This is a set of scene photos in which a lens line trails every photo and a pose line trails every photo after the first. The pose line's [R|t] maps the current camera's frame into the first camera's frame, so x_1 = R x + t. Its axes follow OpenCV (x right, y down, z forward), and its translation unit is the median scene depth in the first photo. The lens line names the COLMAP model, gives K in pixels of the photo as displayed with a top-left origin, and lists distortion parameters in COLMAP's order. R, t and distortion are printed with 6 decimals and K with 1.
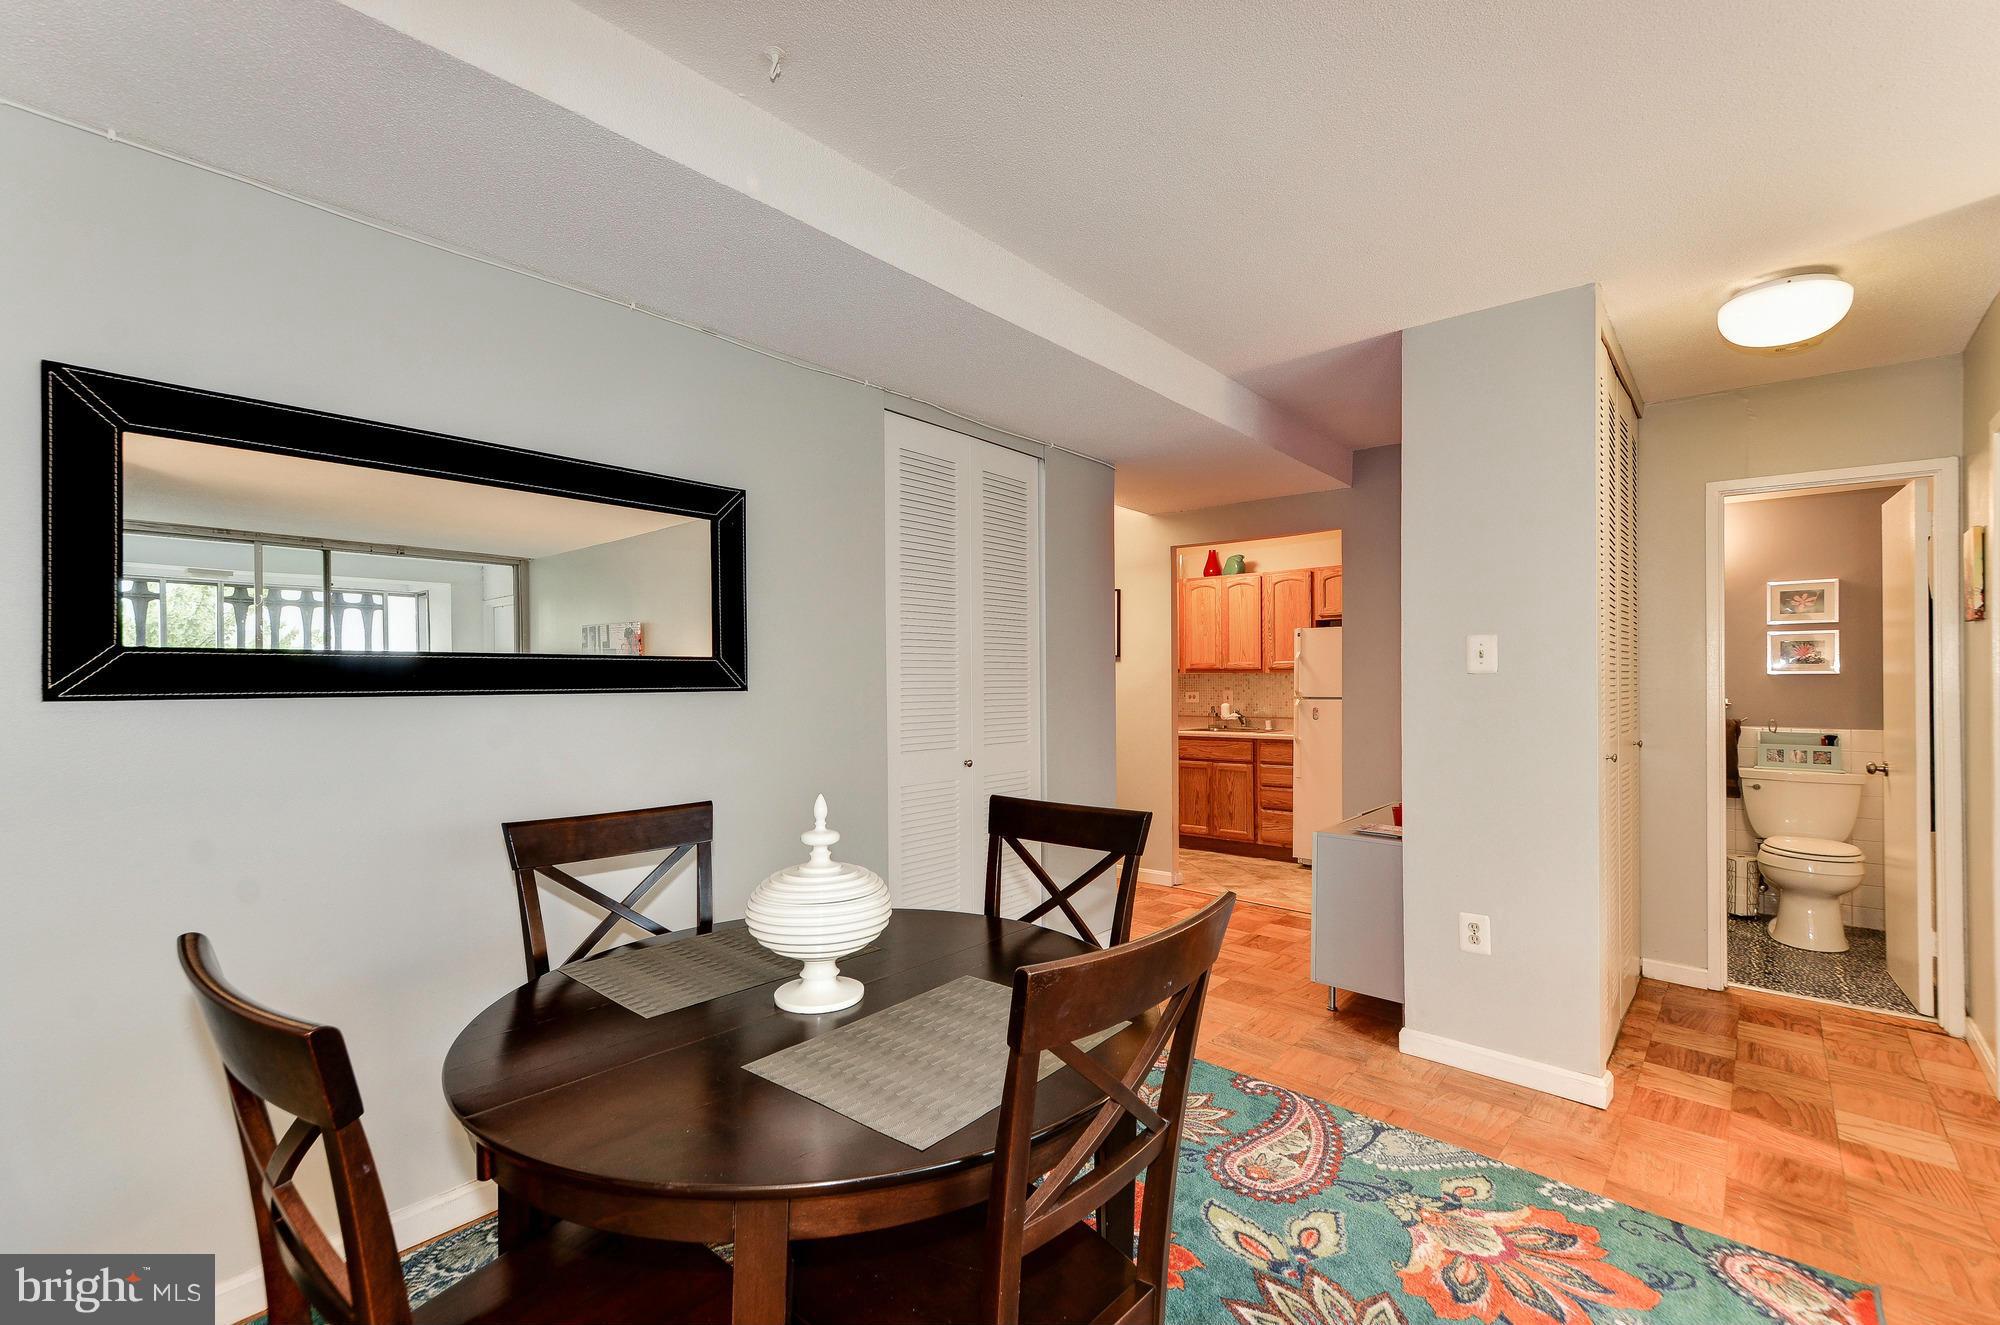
lens RADIAL K [[866.5, 0, 990.5], [0, 866.5, 684.9], [0, 0, 1]] dist [-0.004981, -0.001083]
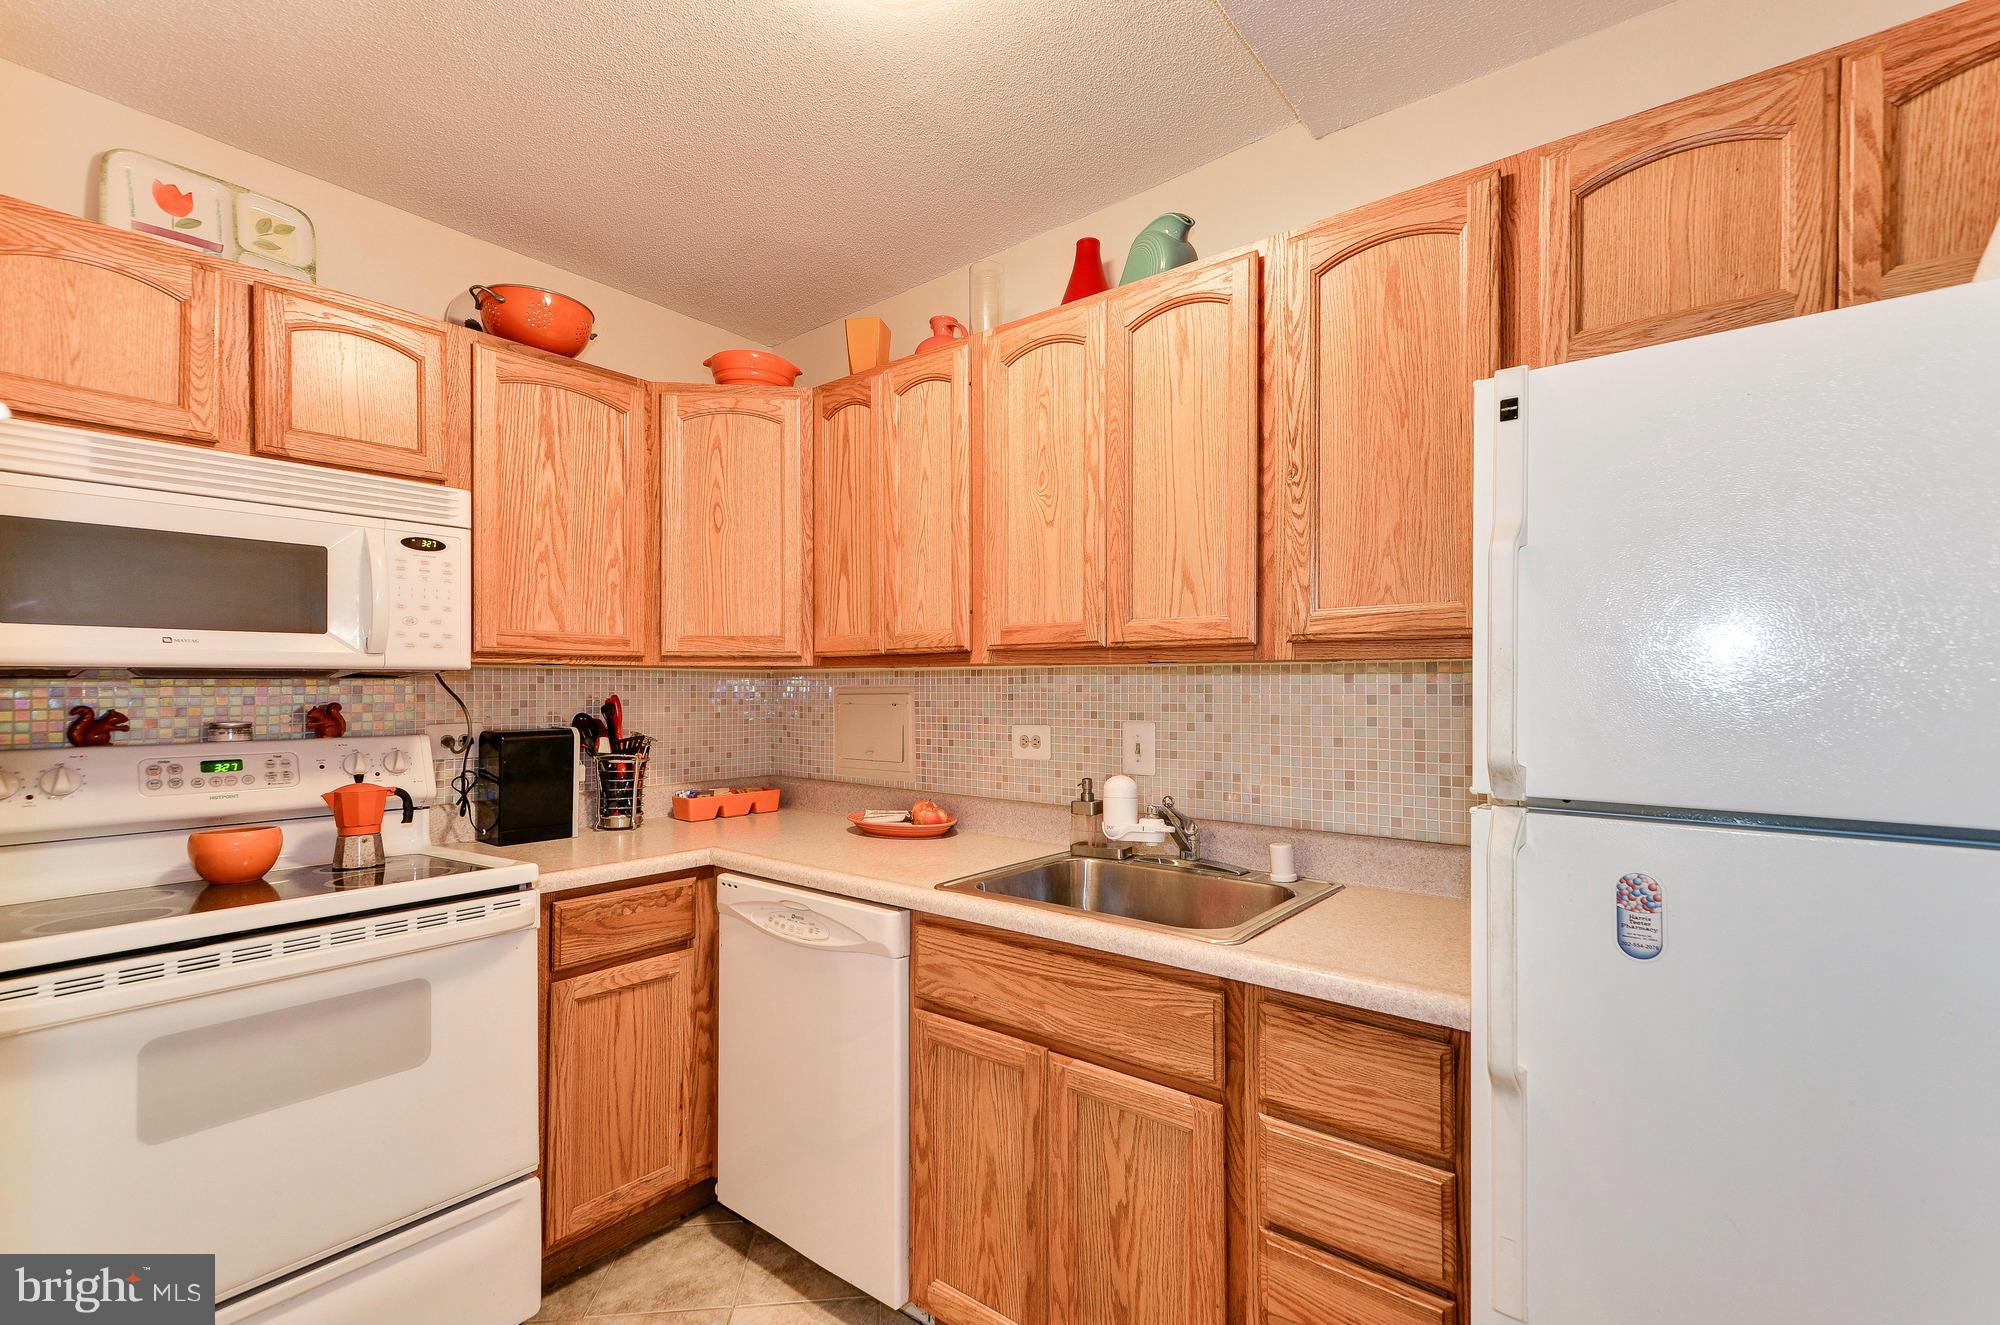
lens RADIAL K [[866.5, 0, 1002.7], [0, 866.5, 696.0], [0, 0, 1]] dist [-0.004981, -0.001083]
pose [[0.998826, 0.001935, 0.048407, 0.233141], [-0.002300, 0.999969, 0.007480, -0.005235], [-0.048391, -0.007582, 0.998800, 0.773482]]
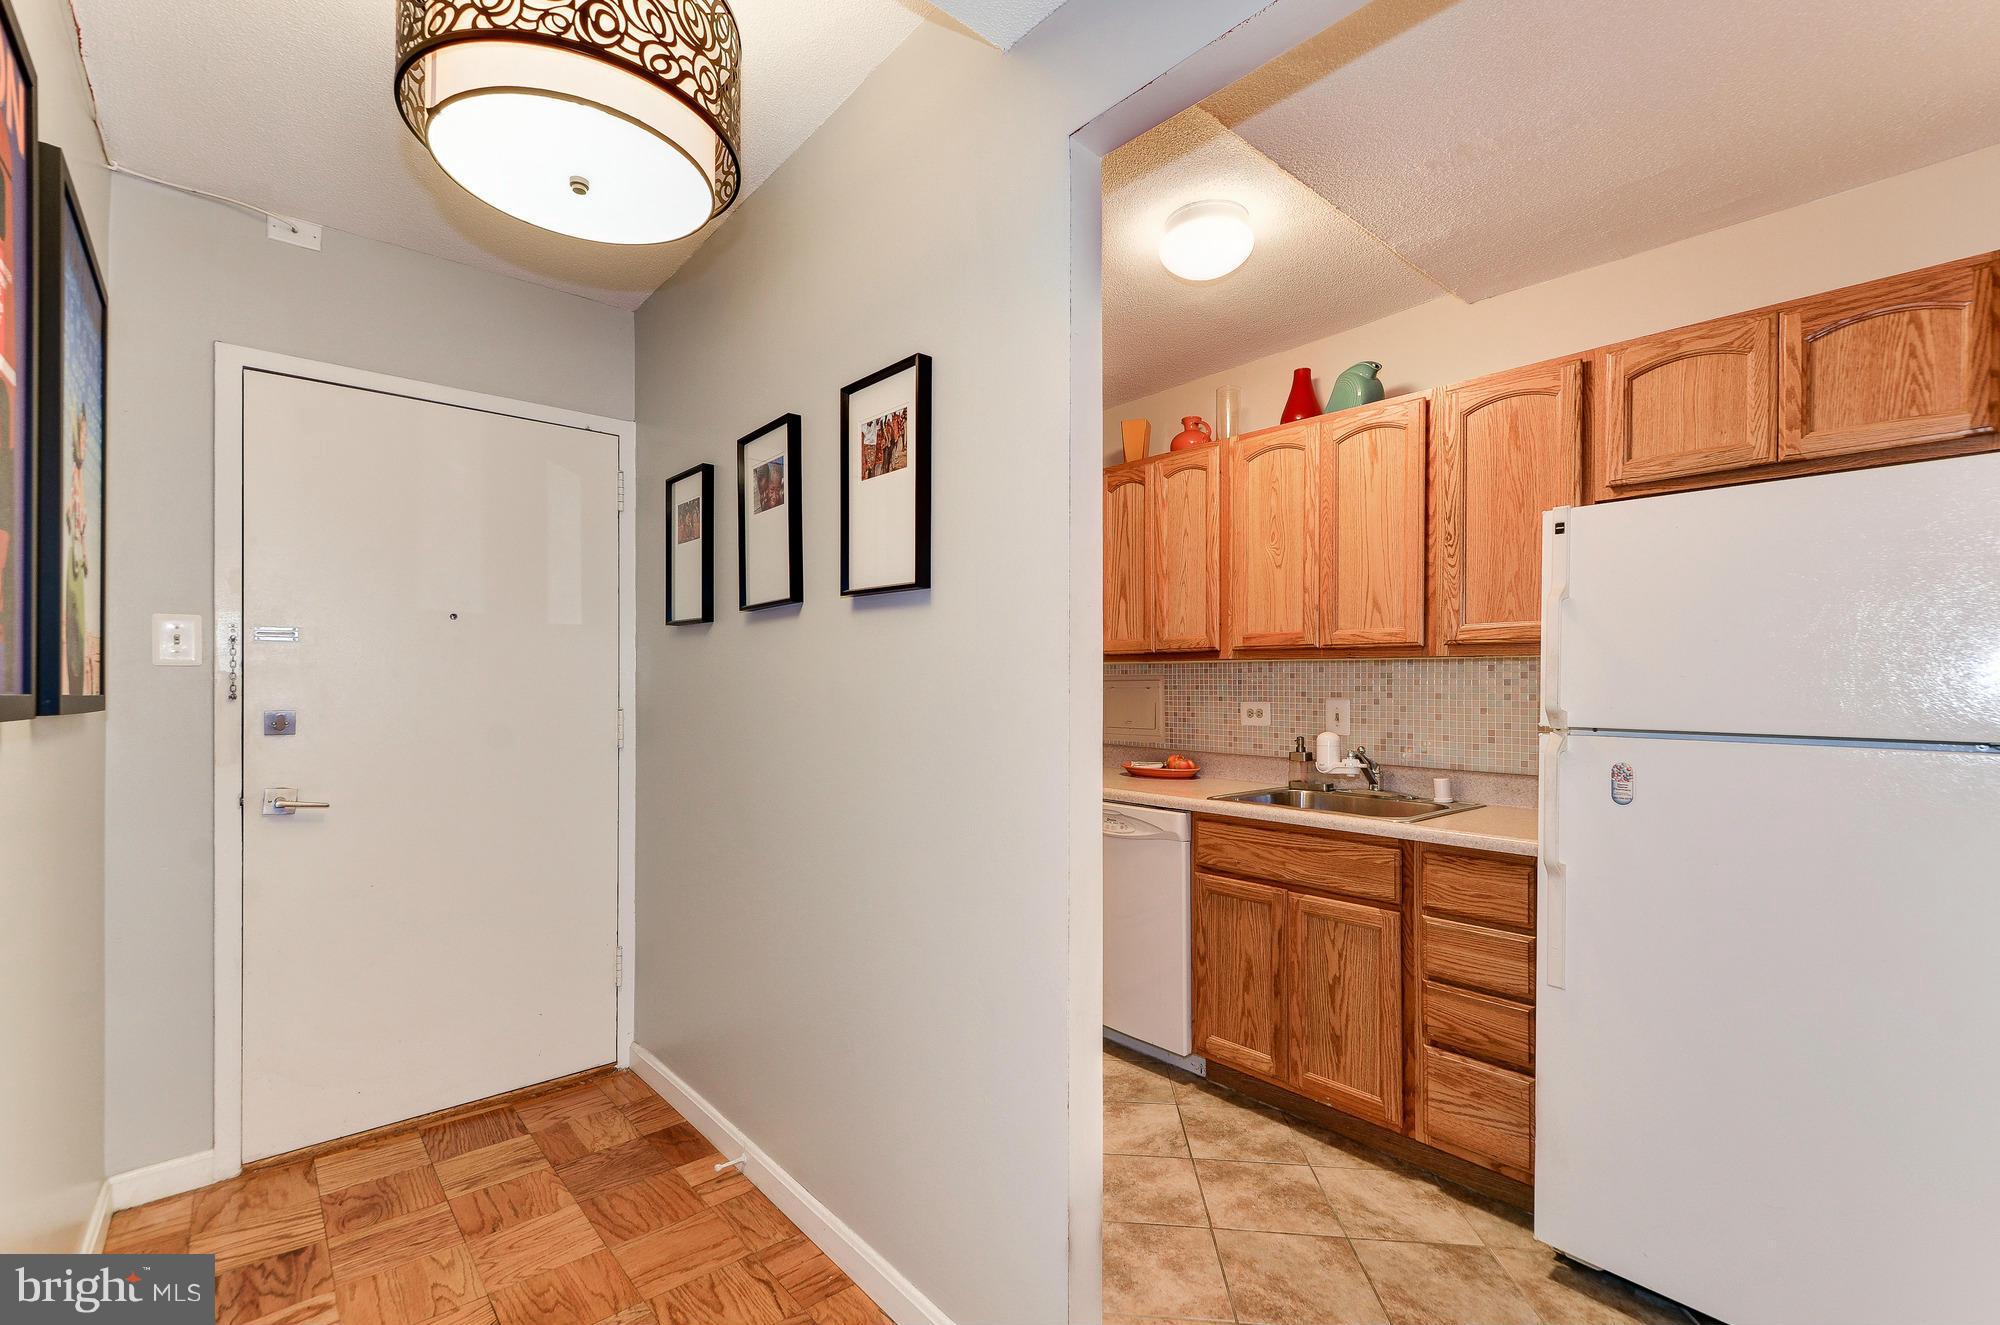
lens RADIAL K [[866.5, 0, 989.0], [0, 866.5, 689.8], [0, 0, 1]] dist [-0.004981, -0.001083]
pose [[0.989757, 0.004972, -0.142679, 0.180252], [-0.003855, 0.999960, 0.008106, -0.001081], [0.142713, -0.007473, 0.989736, 0.605630]]
